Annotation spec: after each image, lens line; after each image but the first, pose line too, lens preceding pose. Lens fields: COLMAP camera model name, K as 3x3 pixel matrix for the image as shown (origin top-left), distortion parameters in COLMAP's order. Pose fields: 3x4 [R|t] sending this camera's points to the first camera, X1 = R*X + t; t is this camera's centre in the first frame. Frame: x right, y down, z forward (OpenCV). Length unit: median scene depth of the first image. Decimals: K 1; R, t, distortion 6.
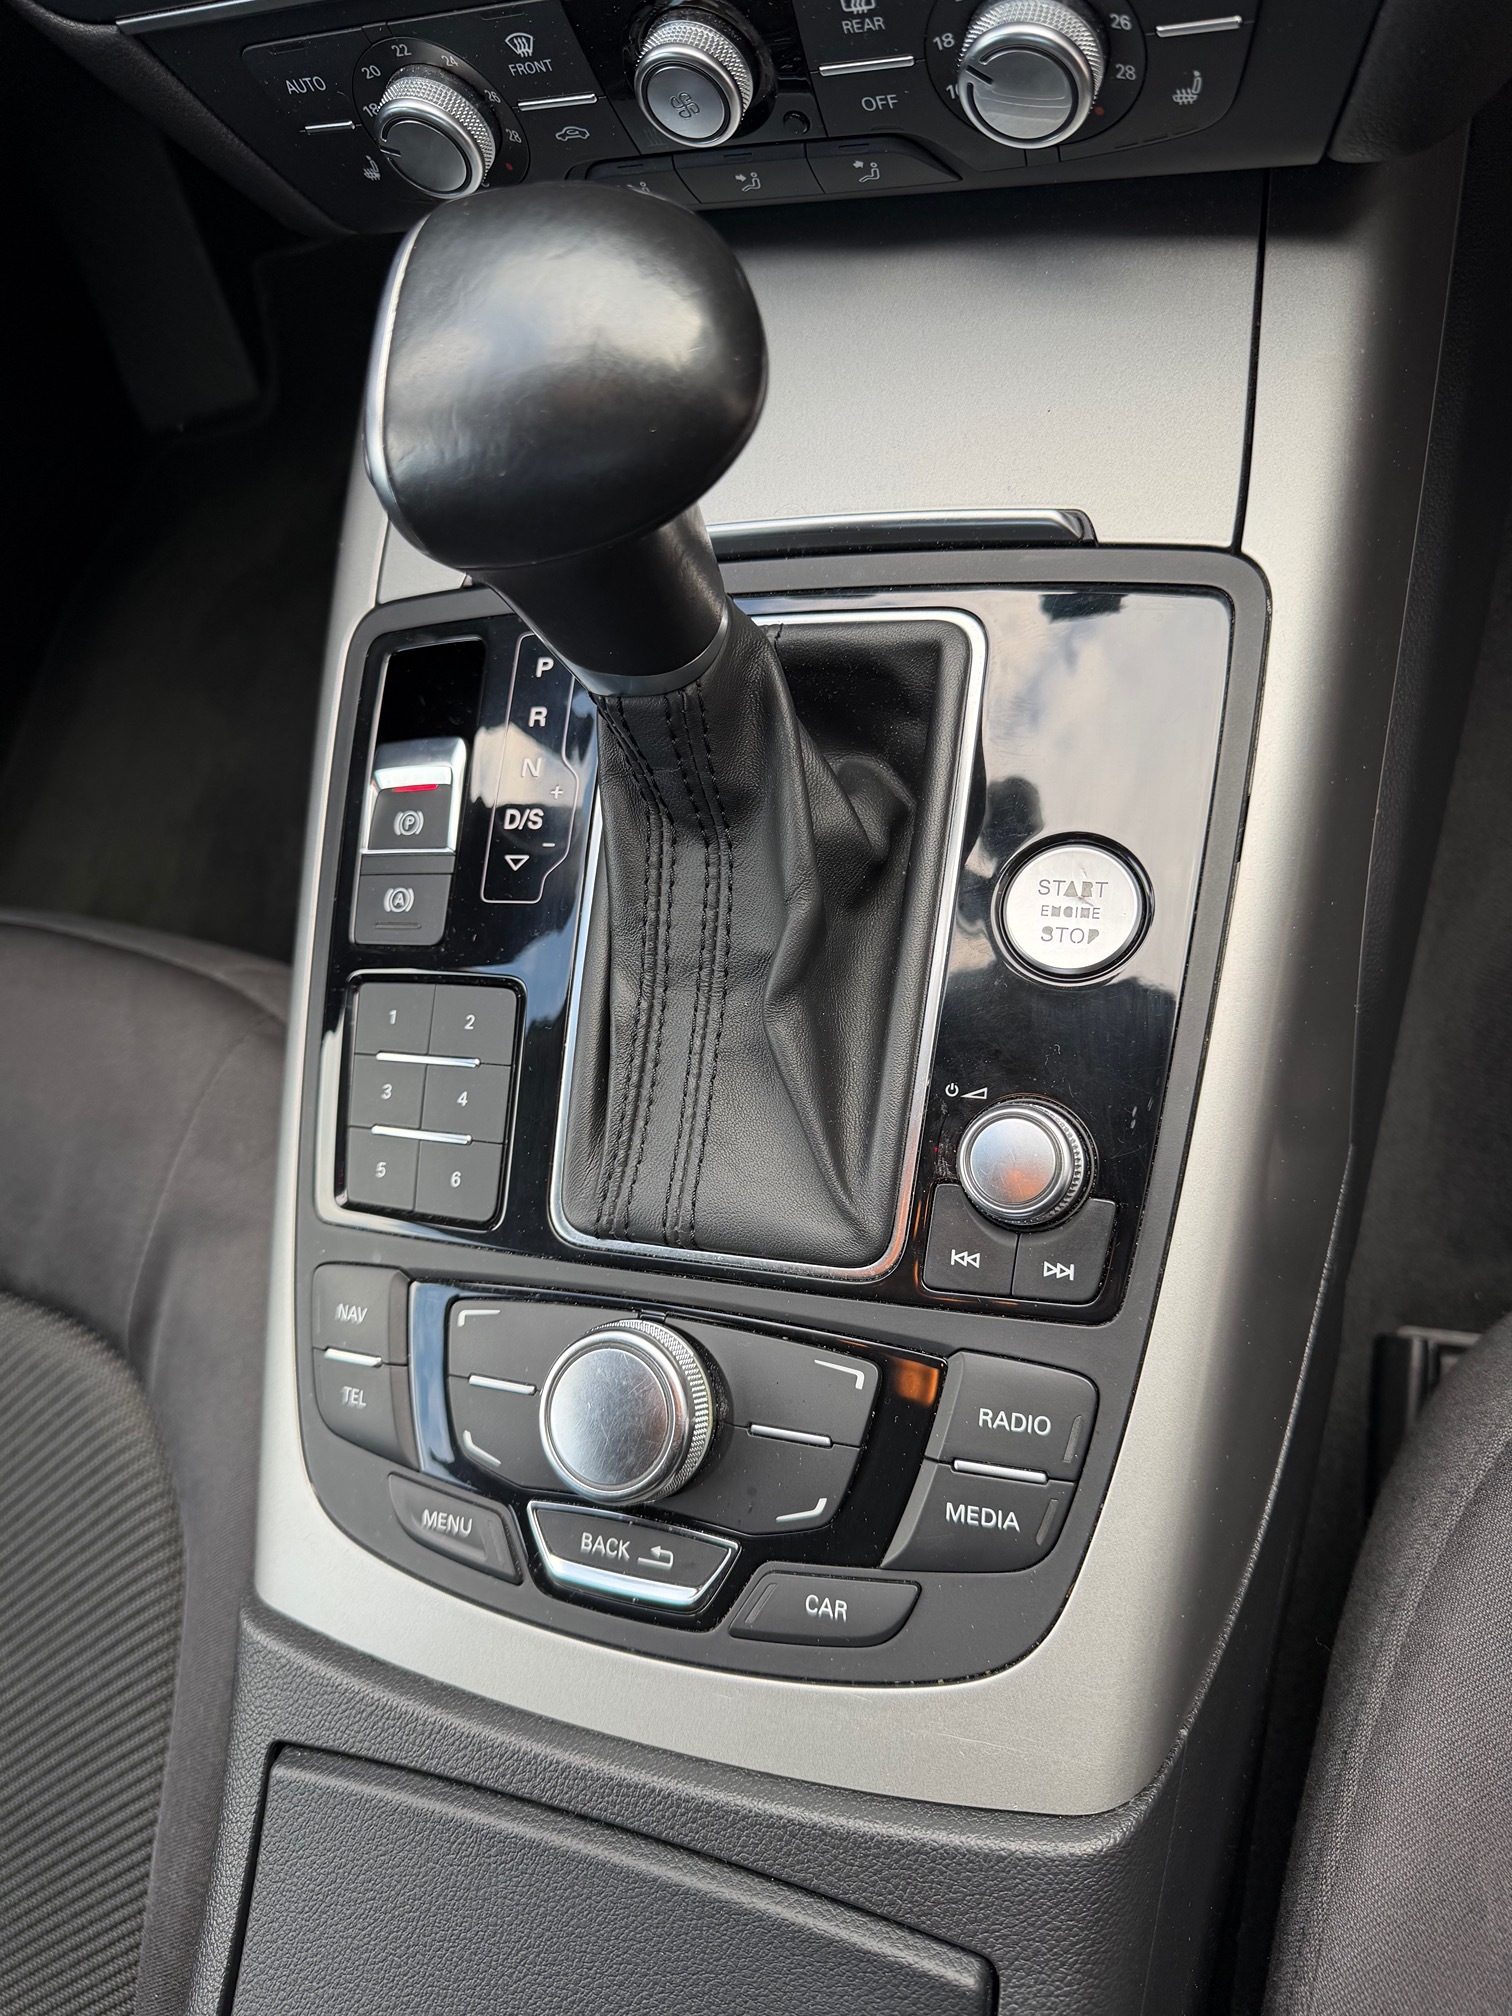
lens RADIAL K [[1413.1, 0, 762.5], [0, 1413.1, 991.0], [0, 0, 1]] dist [0.044224, -0.065064]
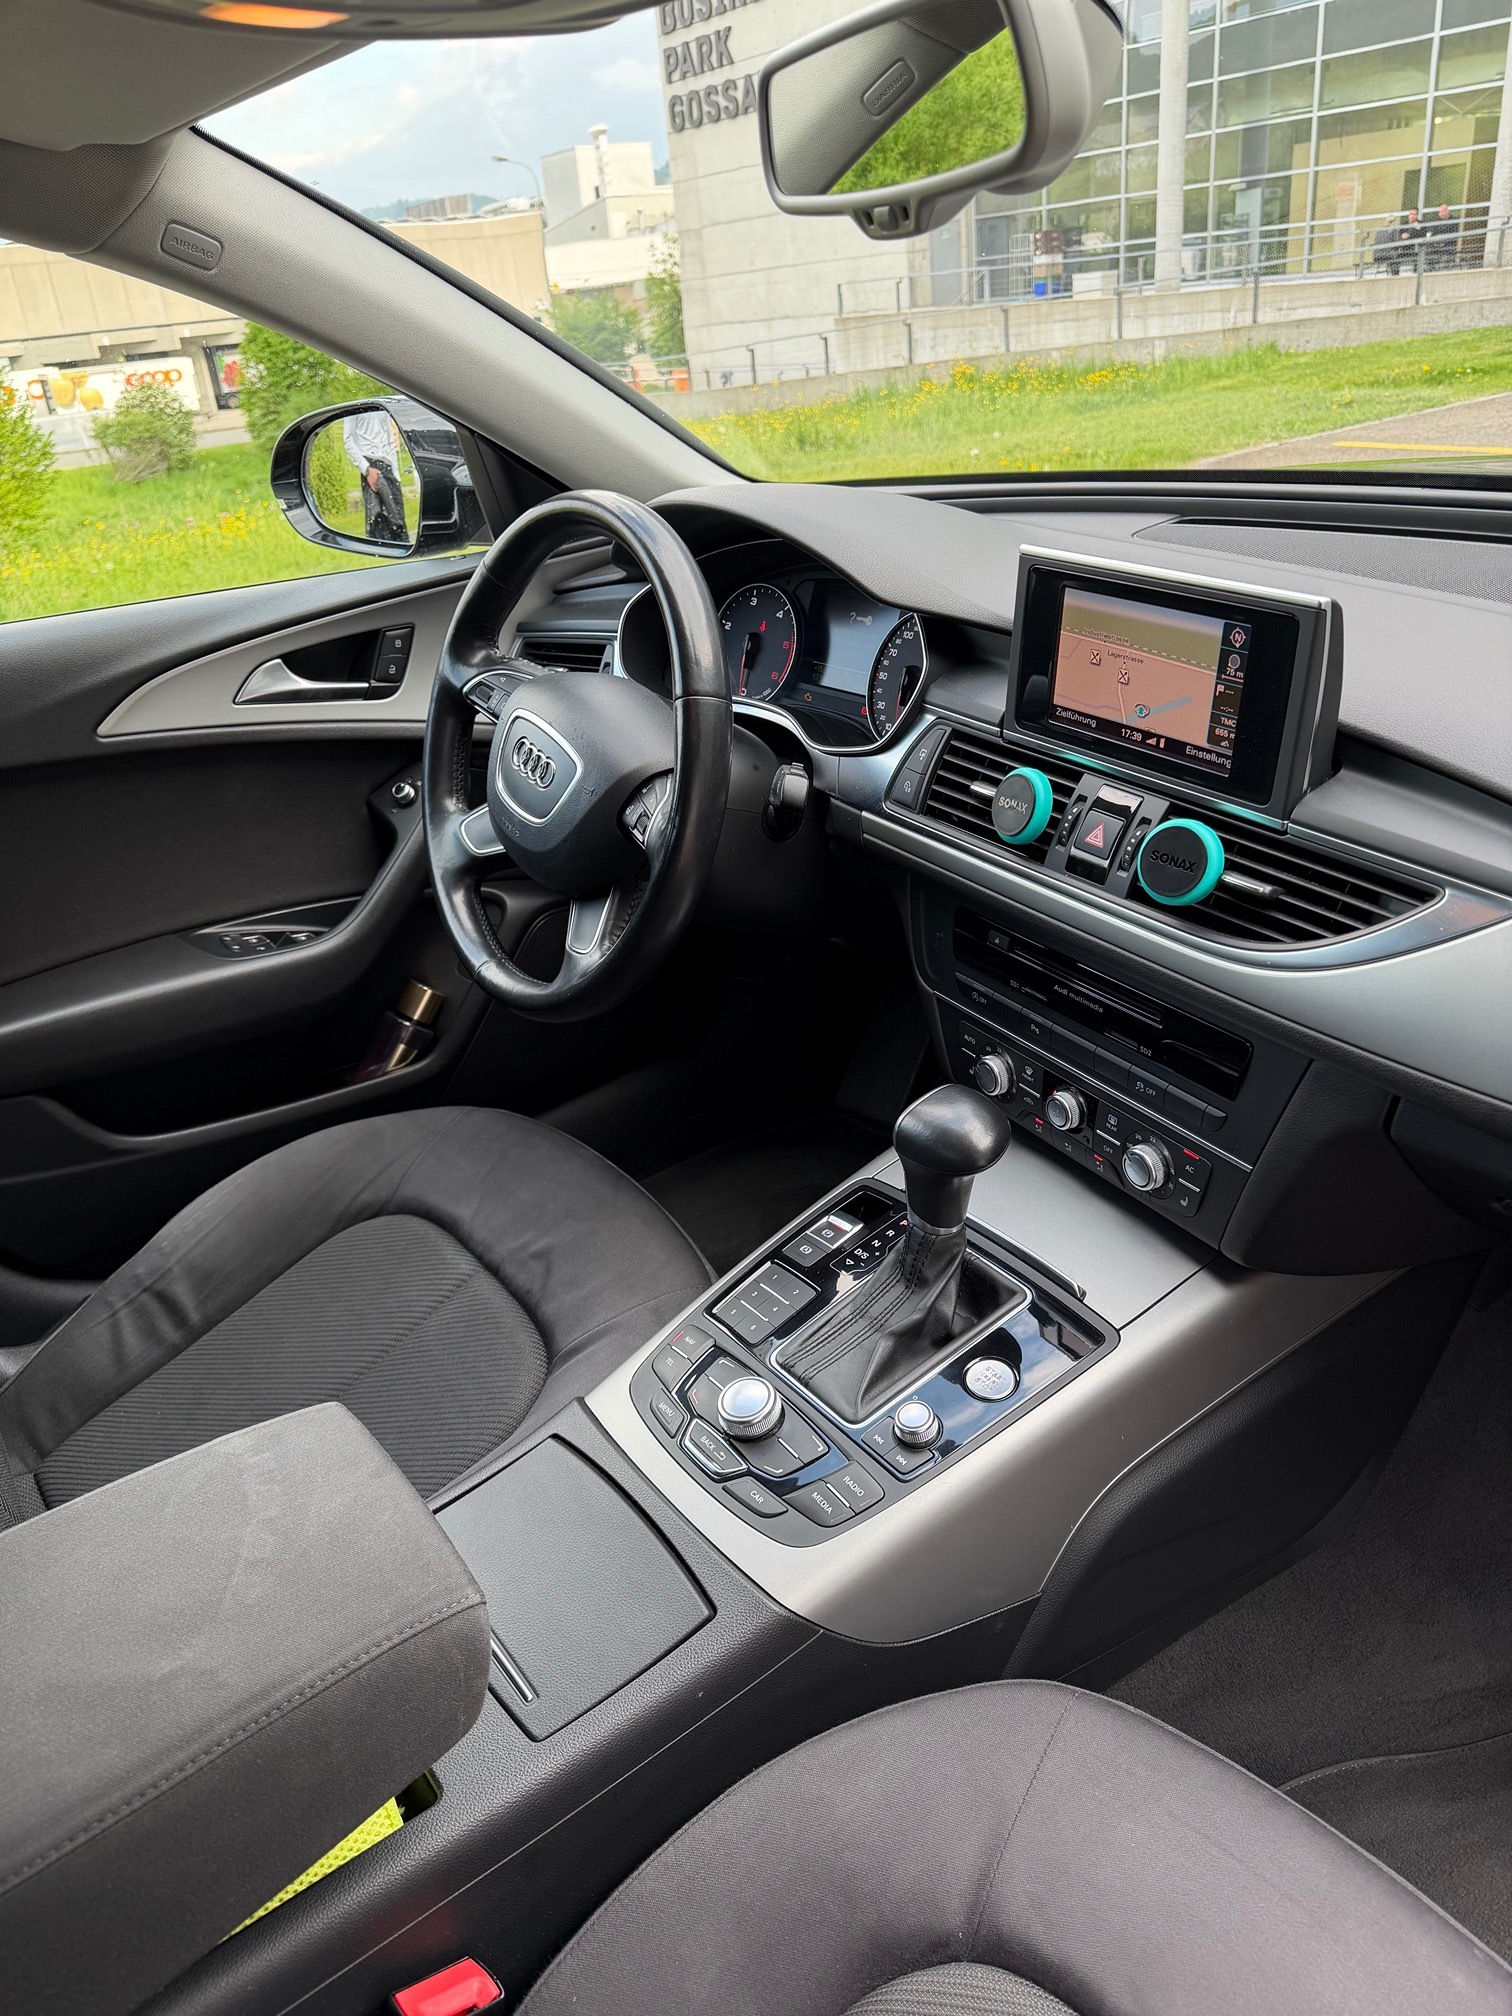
lens RADIAL K [[1413.1, 0, 756.9], [0, 1413.1, 1027.8], [0, 0, 1]] dist [0.044224, -0.065064]
pose [[0.715786, 0.542905, -0.439209, 0.694576], [-0.693151, 0.628749, -0.352444, 0.757116], [0.084808, 0.556713, 0.826365, -1.618013]]
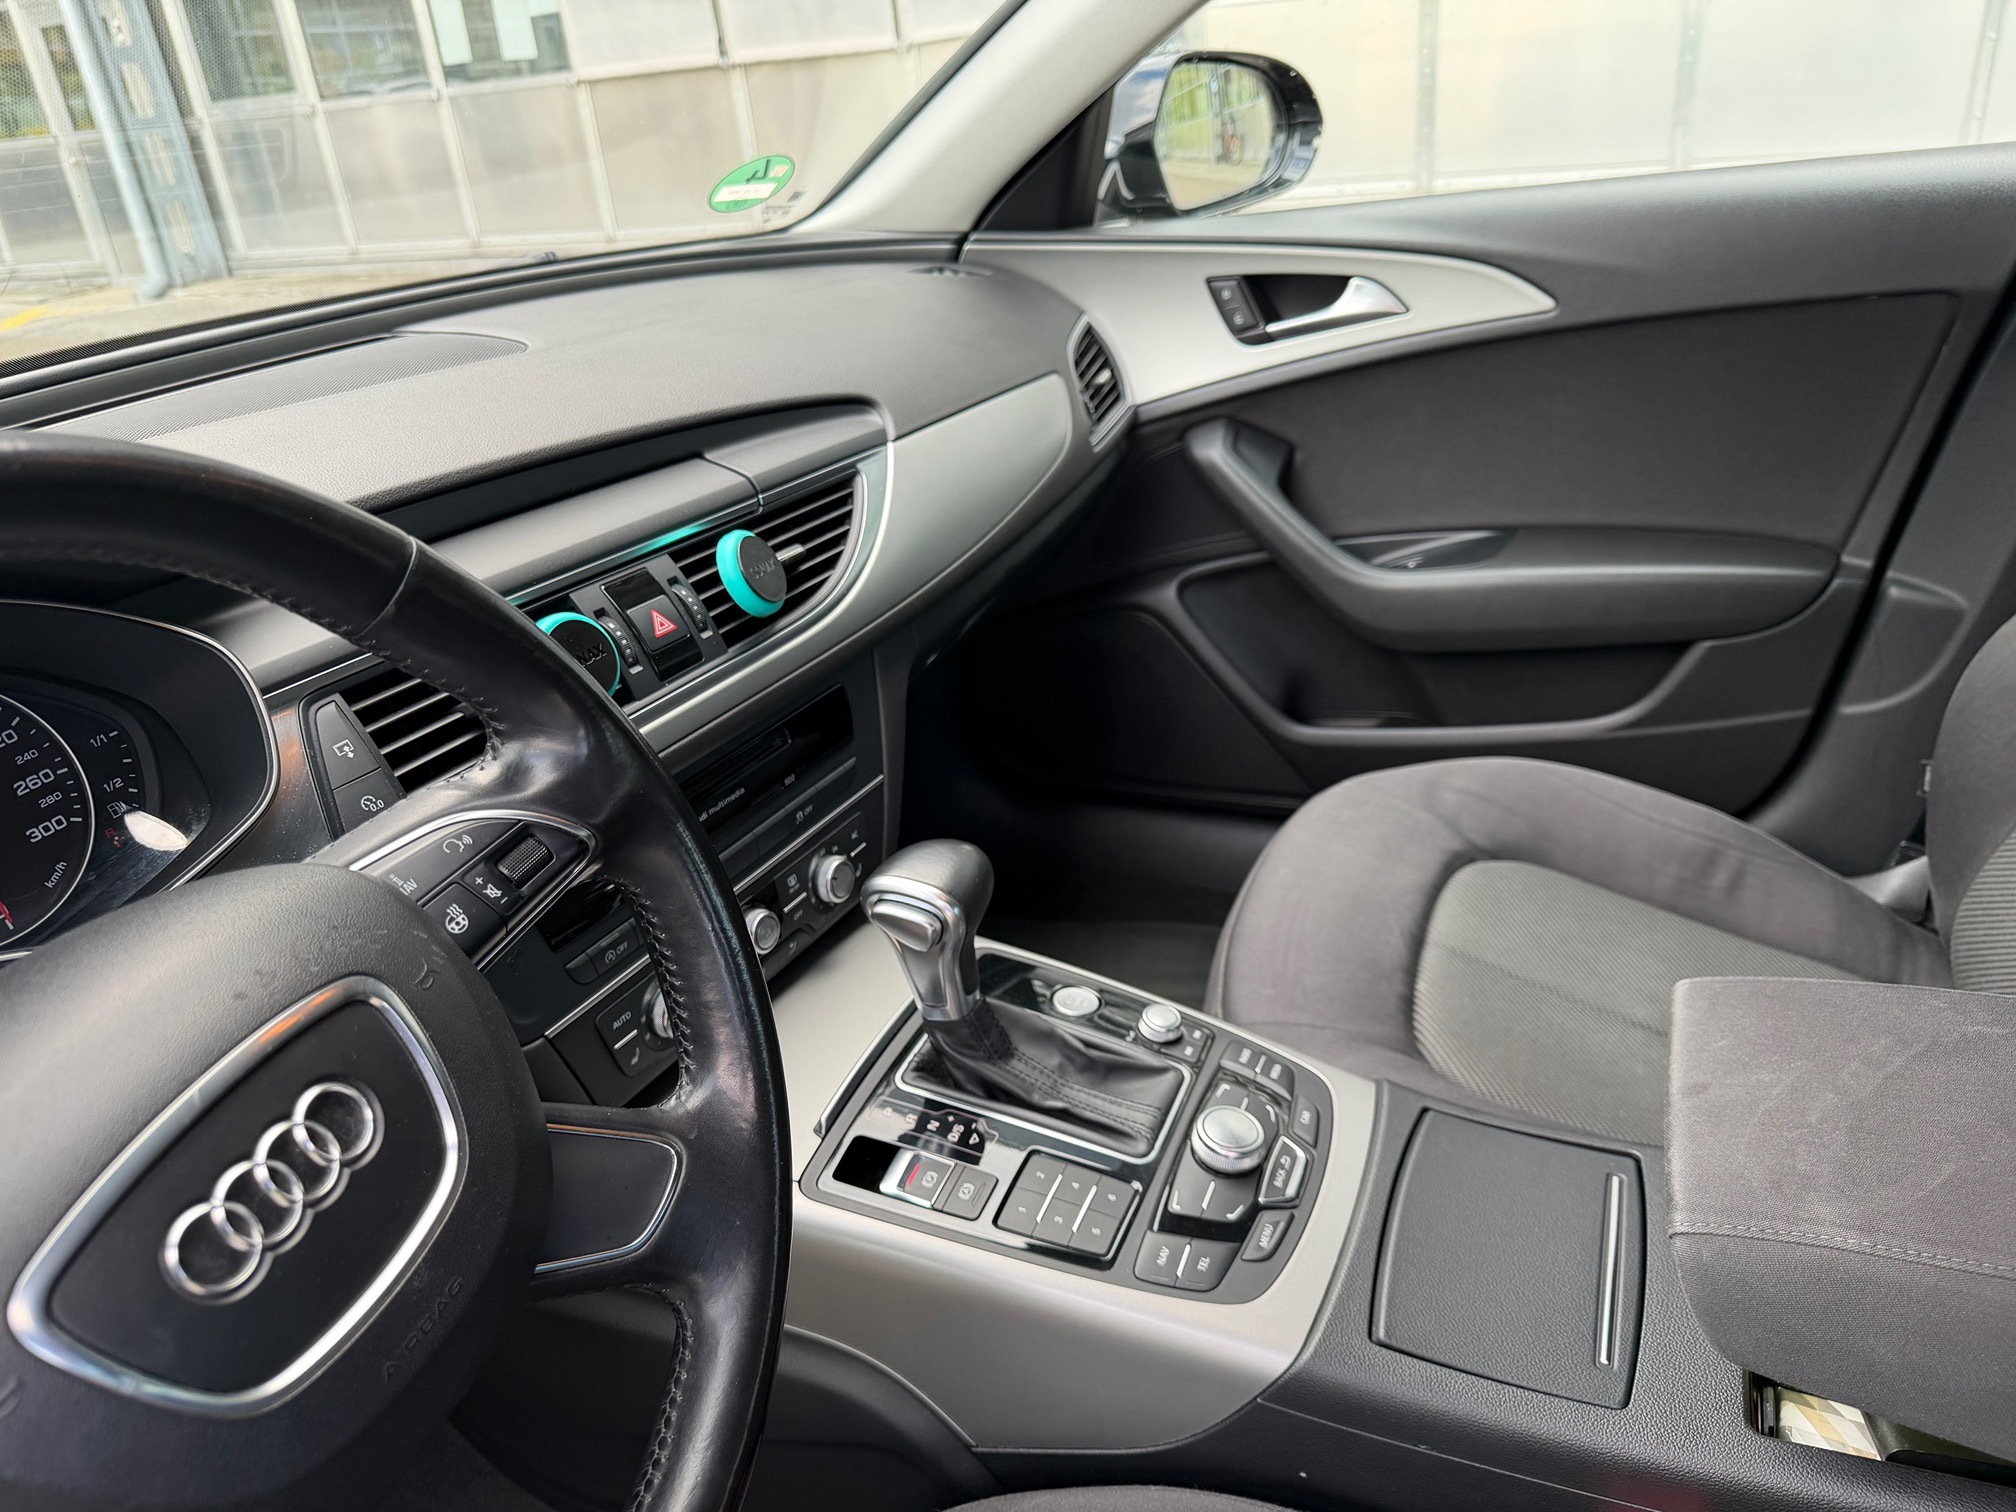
lens RADIAL K [[1413.1, 0, 1008.2], [0, 1413.1, 769.5], [0, 0, 1]] dist [0.044224, -0.065064]
pose [[0.243842, -0.114338, 0.963051, -2.360457], [0.915181, 0.355721, -0.189488, 0.176490], [-0.320912, 0.927572, 0.191380, 0.058230]]
